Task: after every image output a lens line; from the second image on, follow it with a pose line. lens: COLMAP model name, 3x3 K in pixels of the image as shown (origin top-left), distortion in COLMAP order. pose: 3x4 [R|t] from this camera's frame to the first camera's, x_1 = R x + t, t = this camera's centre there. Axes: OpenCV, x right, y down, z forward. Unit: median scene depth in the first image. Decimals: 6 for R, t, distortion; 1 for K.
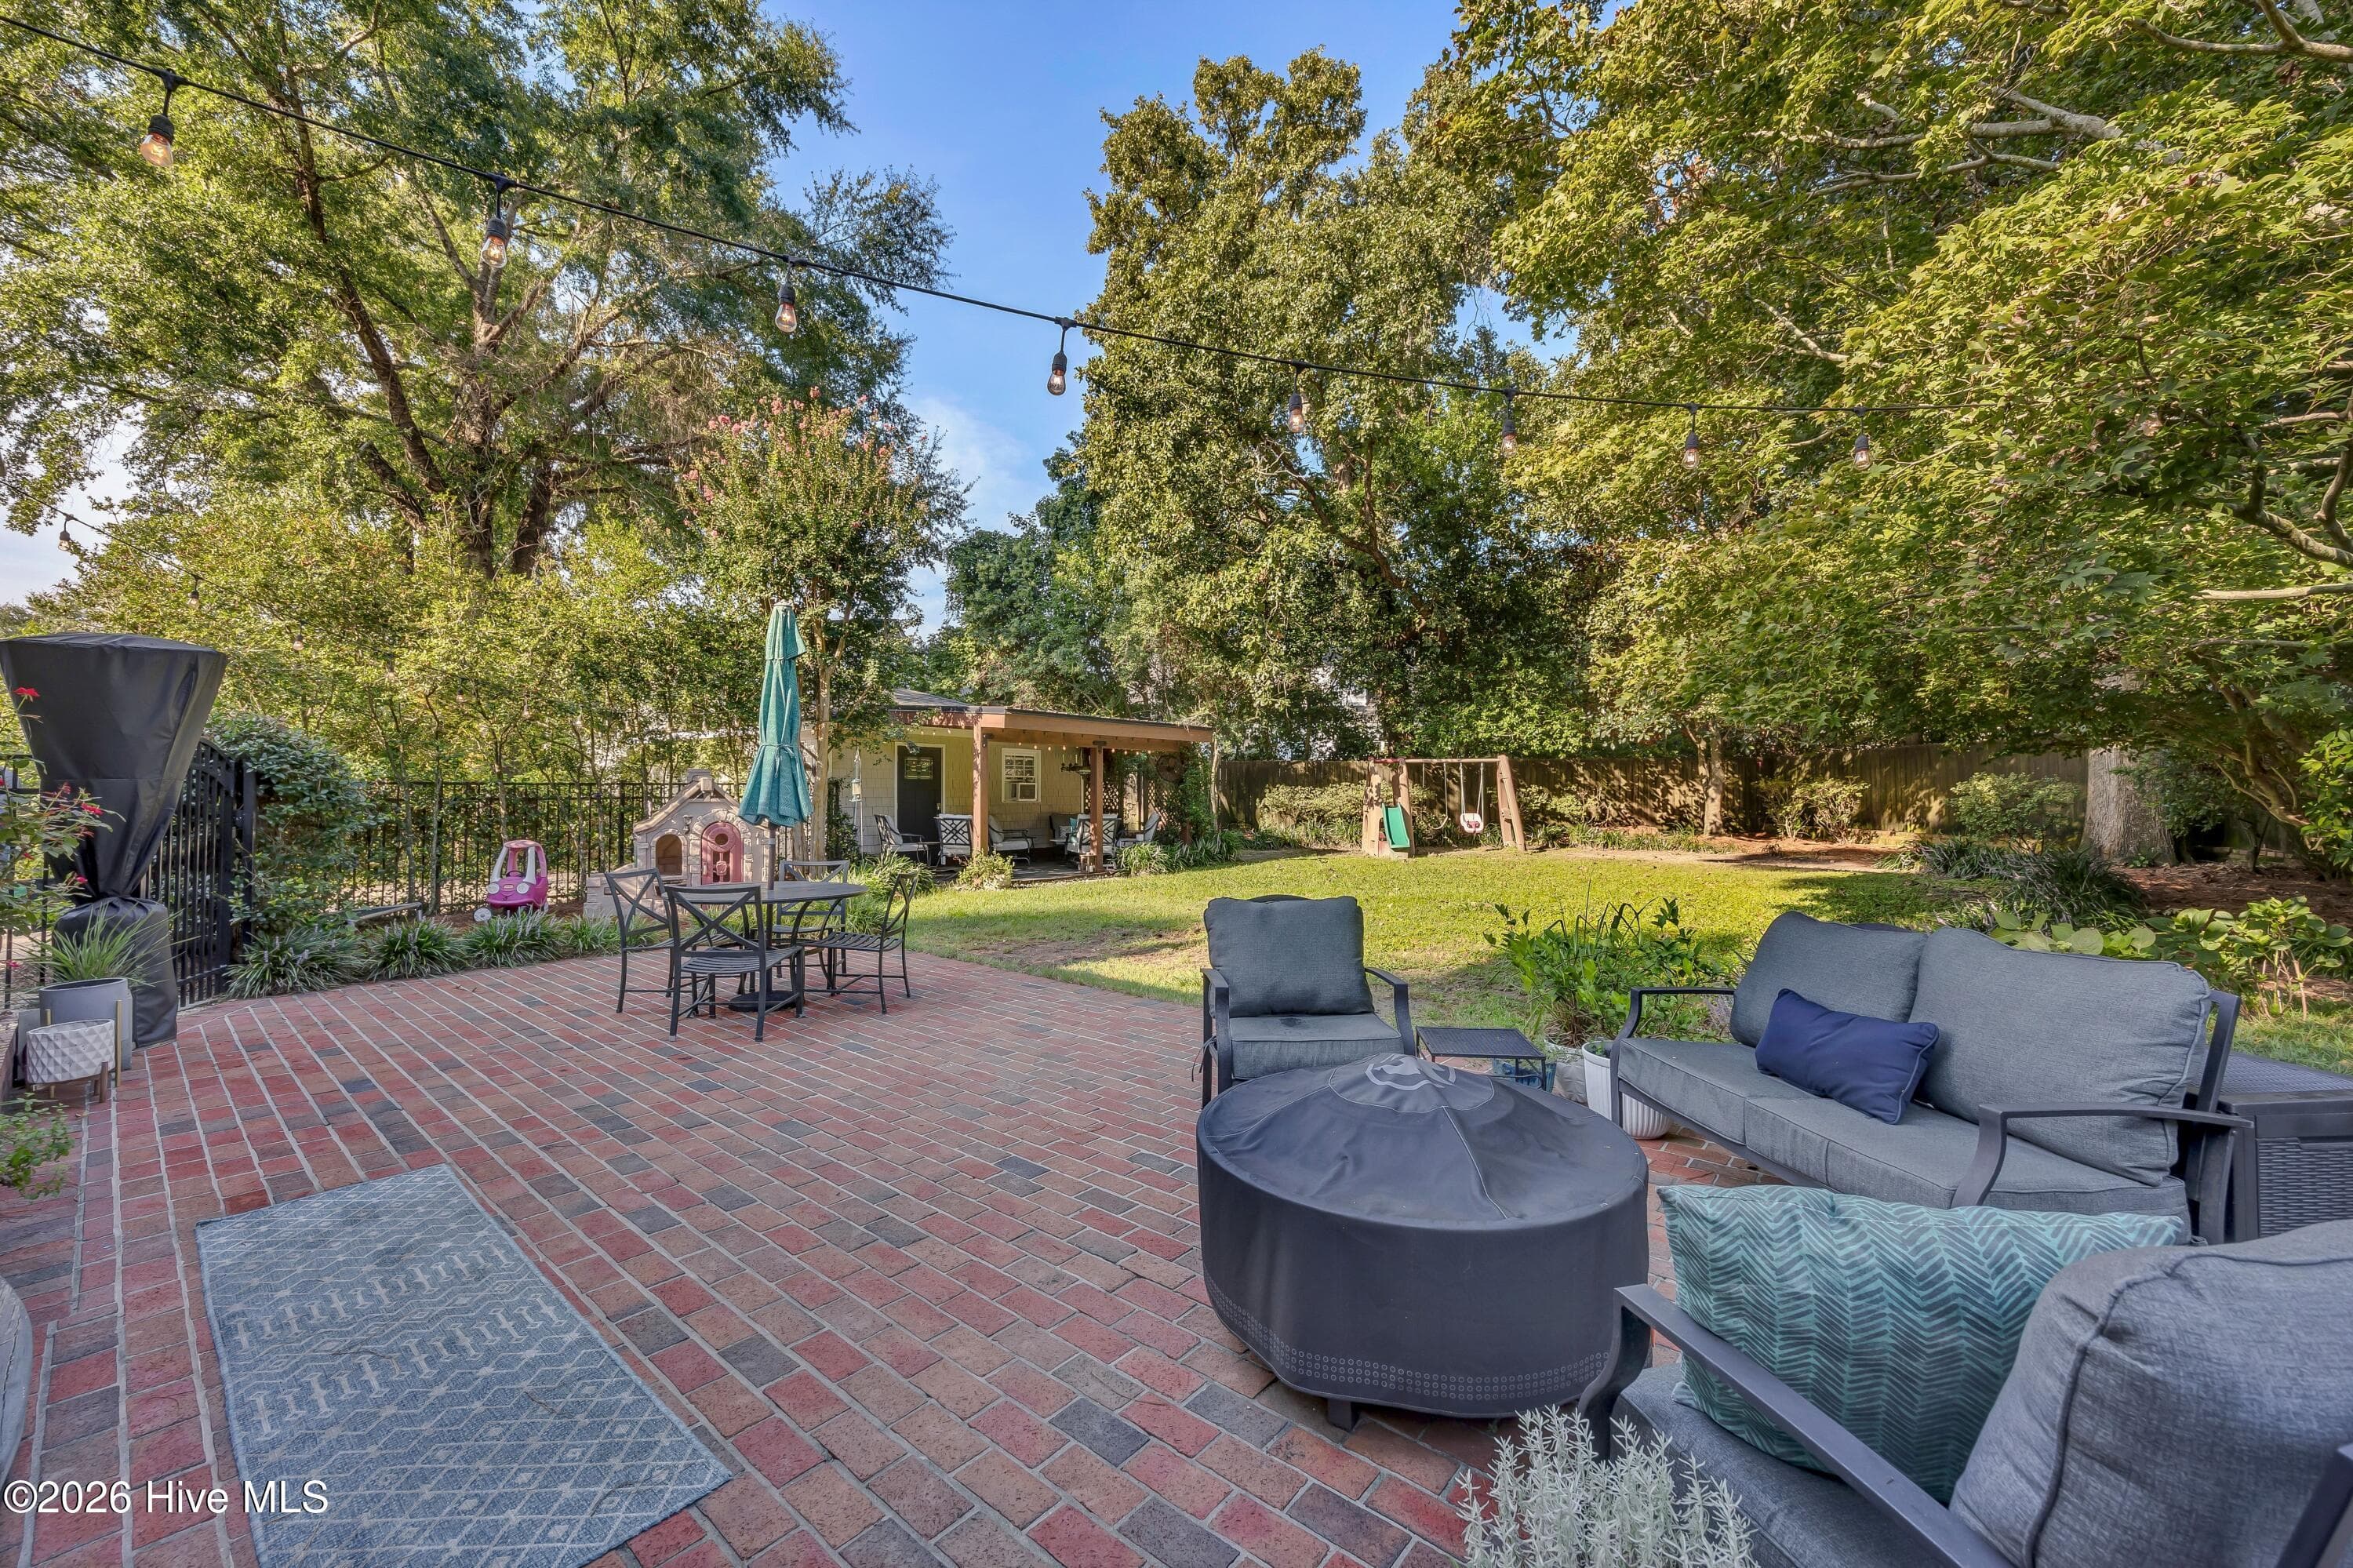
lens RADIAL K [[949.6, 0, 1171.0], [0, 949.6, 792.0], [0, 0, 1]] dist [-0.003910, -0.000403]
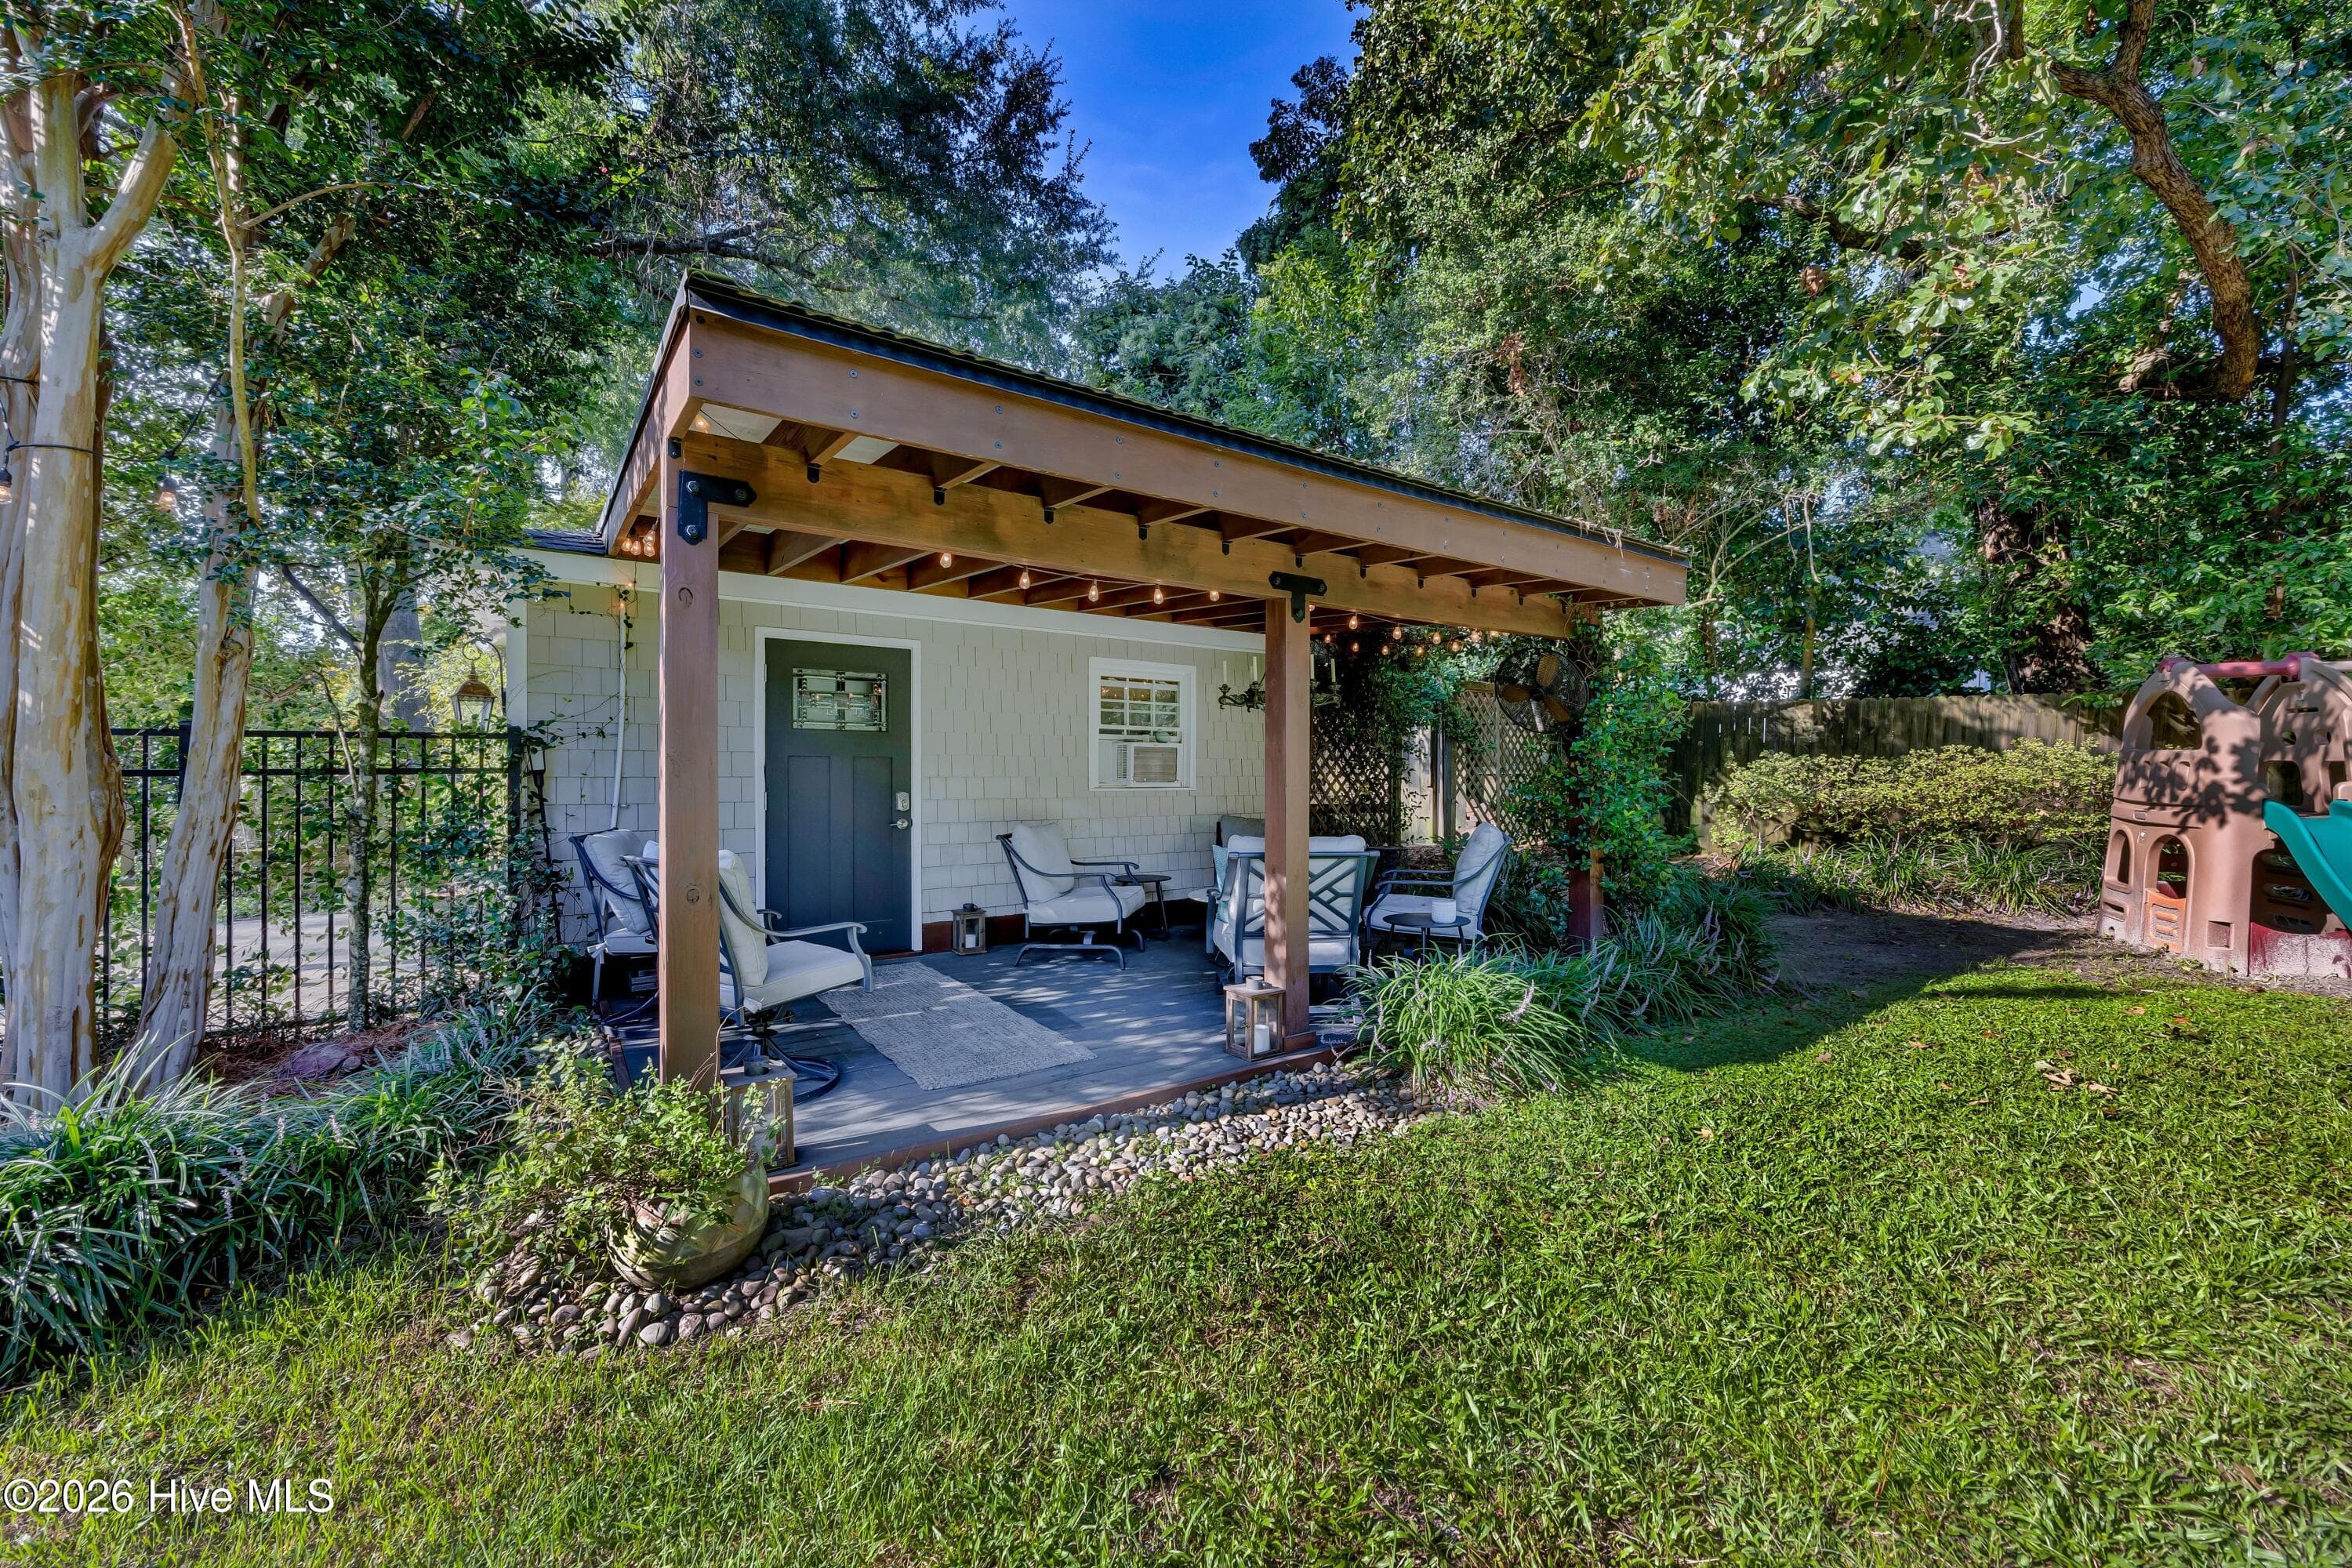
lens RADIAL K [[854.8, 0, 1176.0], [0, 854.8, 784.0], [0, 0, 1]] dist [-0.000143, 0.000000]
pose [[0.949336, 0.006393, -0.314197, -0.023048], [-0.002685, 0.999922, 0.012231, 0.003078], [0.314250, -0.010768, 0.949279, 0.574942]]
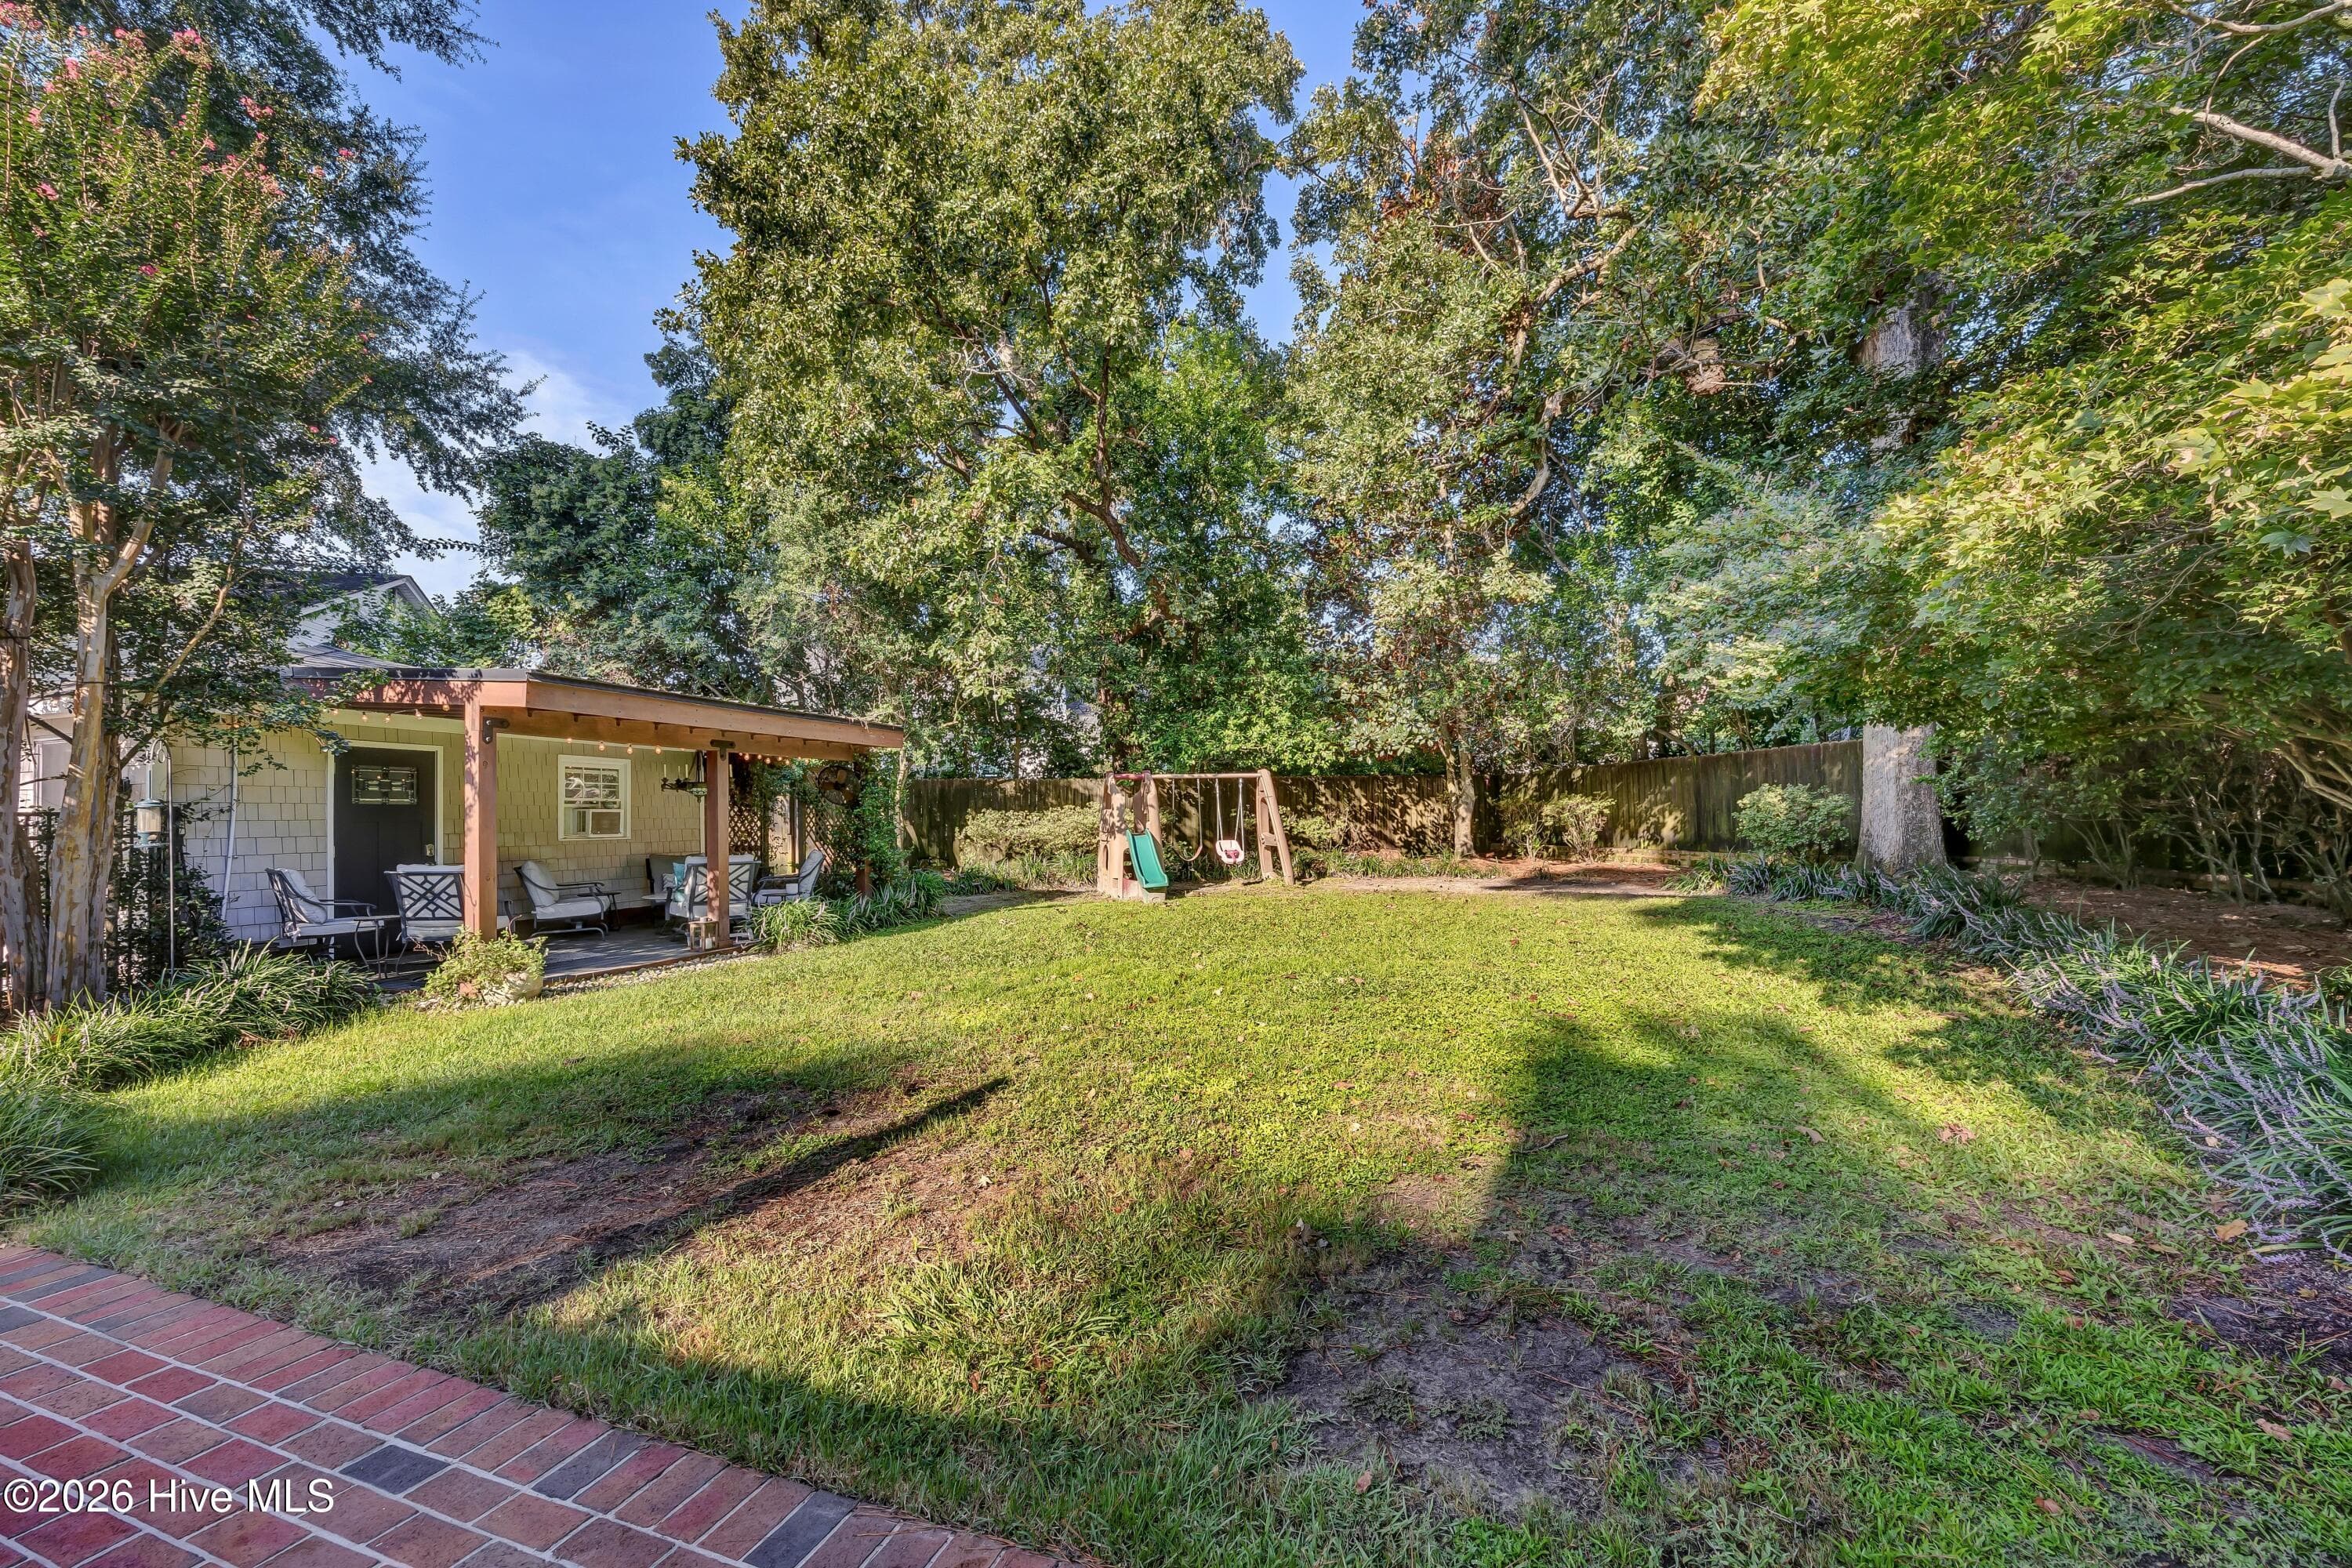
lens RADIAL K [[949.2, 0, 1170.5], [0, 949.2, 792.0], [0, 0, 1]] dist [-0.003910, -0.000403]
pose [[0.941833, -0.006382, 0.336021, -0.004812], [0.016656, 0.999477, -0.027702, 0.002471], [-0.335669, 0.031688, 0.941447, 0.230450]]
